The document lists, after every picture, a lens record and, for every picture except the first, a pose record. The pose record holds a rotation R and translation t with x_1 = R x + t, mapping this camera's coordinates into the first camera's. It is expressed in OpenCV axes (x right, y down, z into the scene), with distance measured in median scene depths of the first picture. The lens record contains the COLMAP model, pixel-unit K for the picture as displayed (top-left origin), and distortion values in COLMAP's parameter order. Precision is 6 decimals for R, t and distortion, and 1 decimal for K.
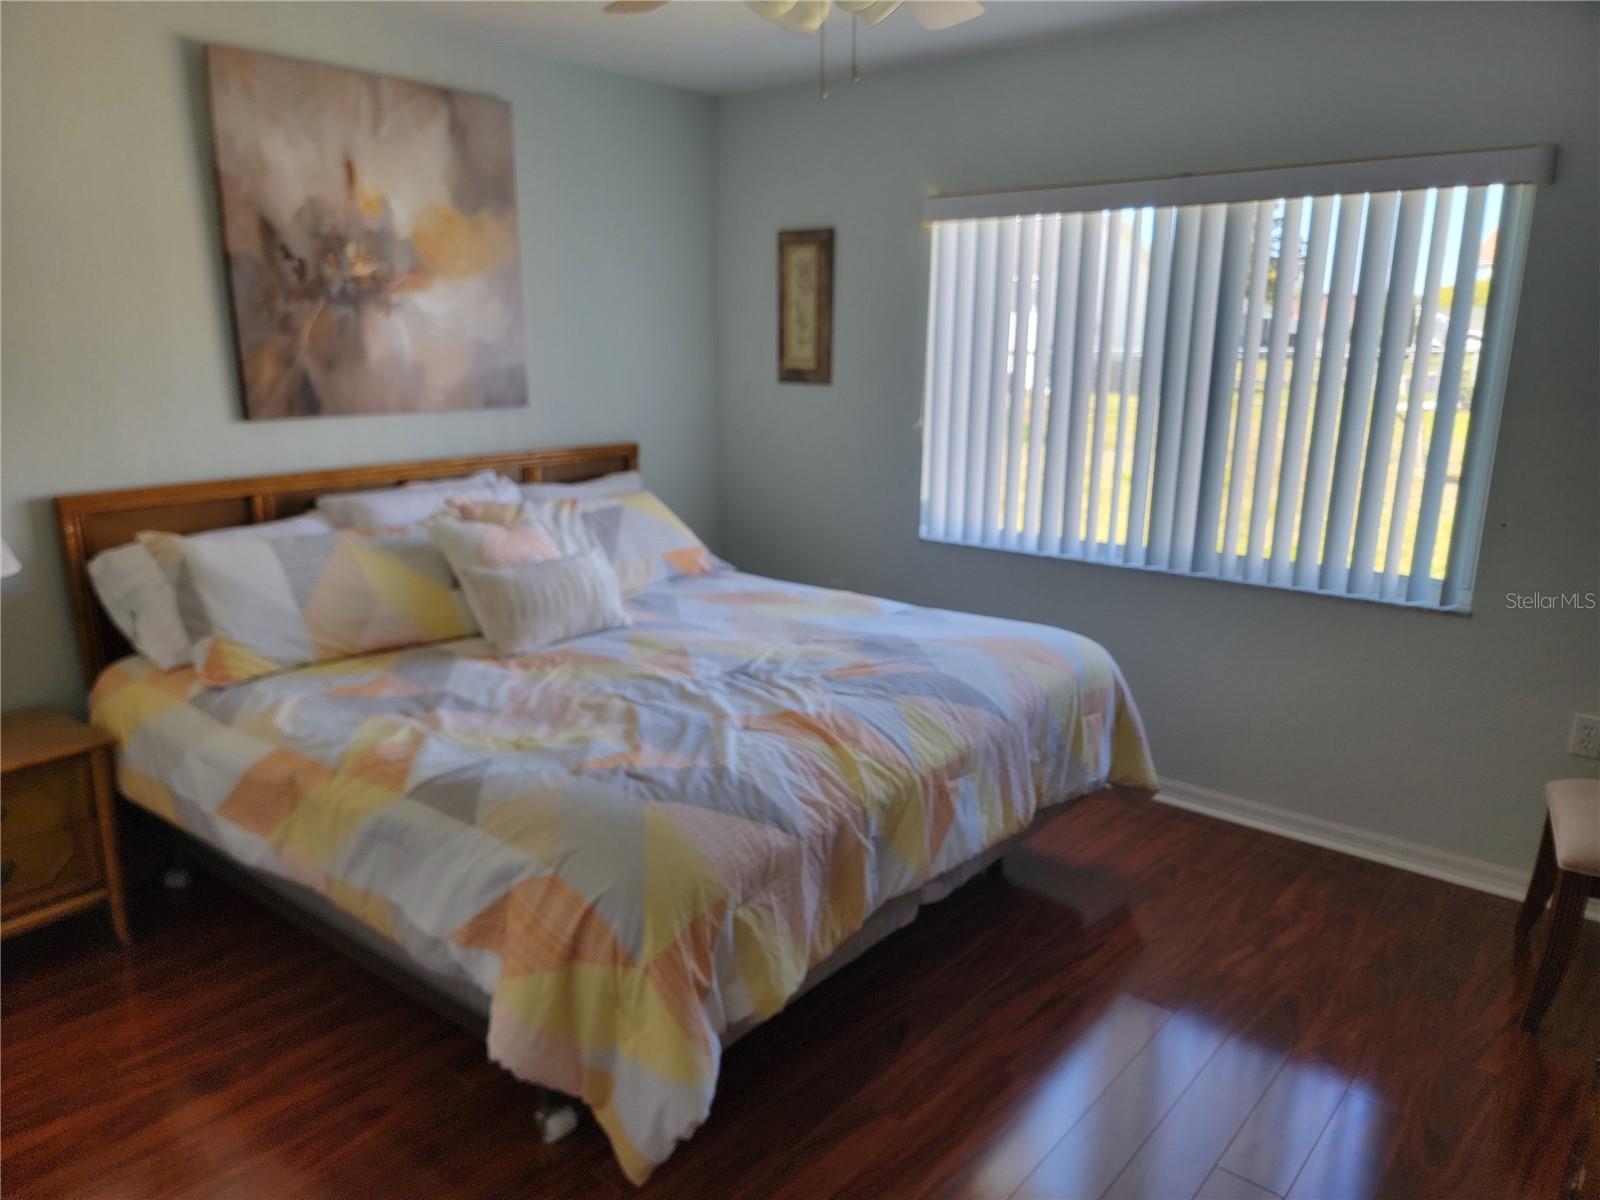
lens RADIAL K [[1121.4, 0, 803.1], [0, 1121.4, 614.0], [0, 0, 1]] dist [0.073464, -0.062133]
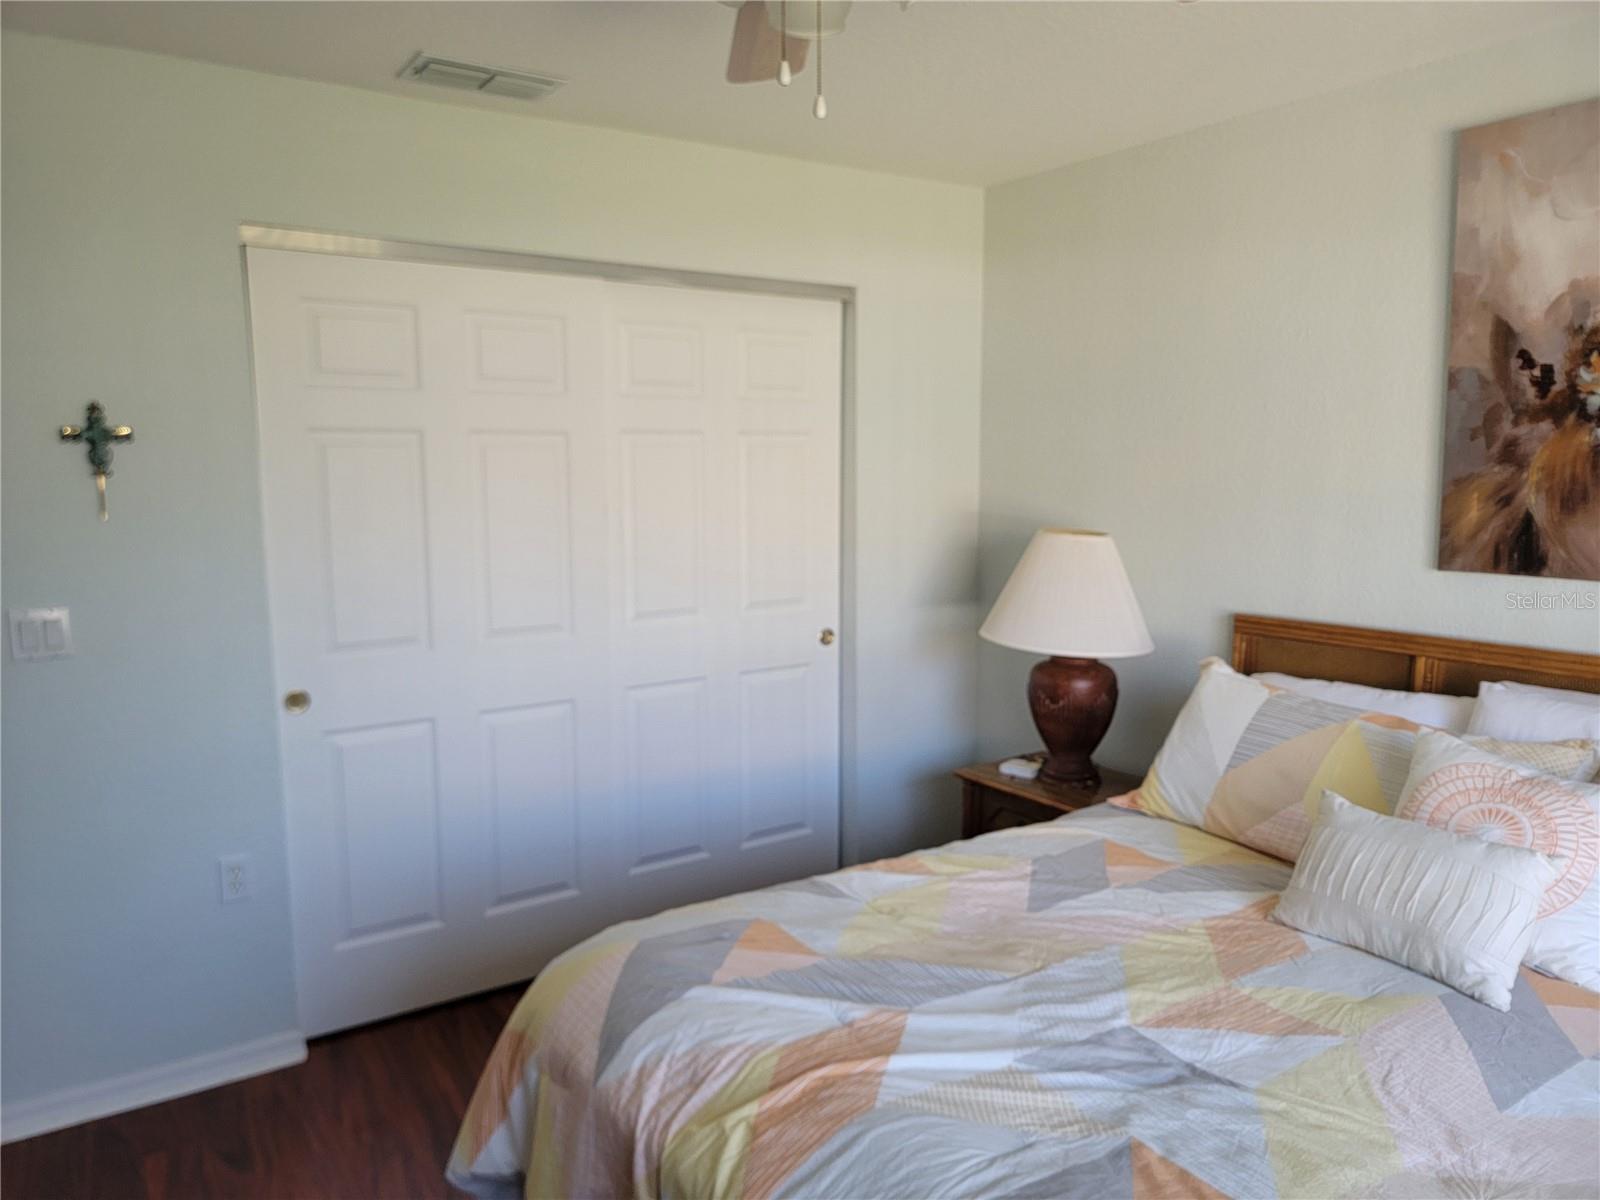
lens RADIAL K [[1130.1, 0, 785.4], [0, 1130.1, 603.5], [0, 0, 1]] dist [0.077786, -0.076988]
pose [[-0.288271, 0.122262, -0.949712, 0.445557], [-0.228062, 0.954507, 0.192104, -0.203204], [0.929993, 0.271971, -0.247273, 0.797105]]
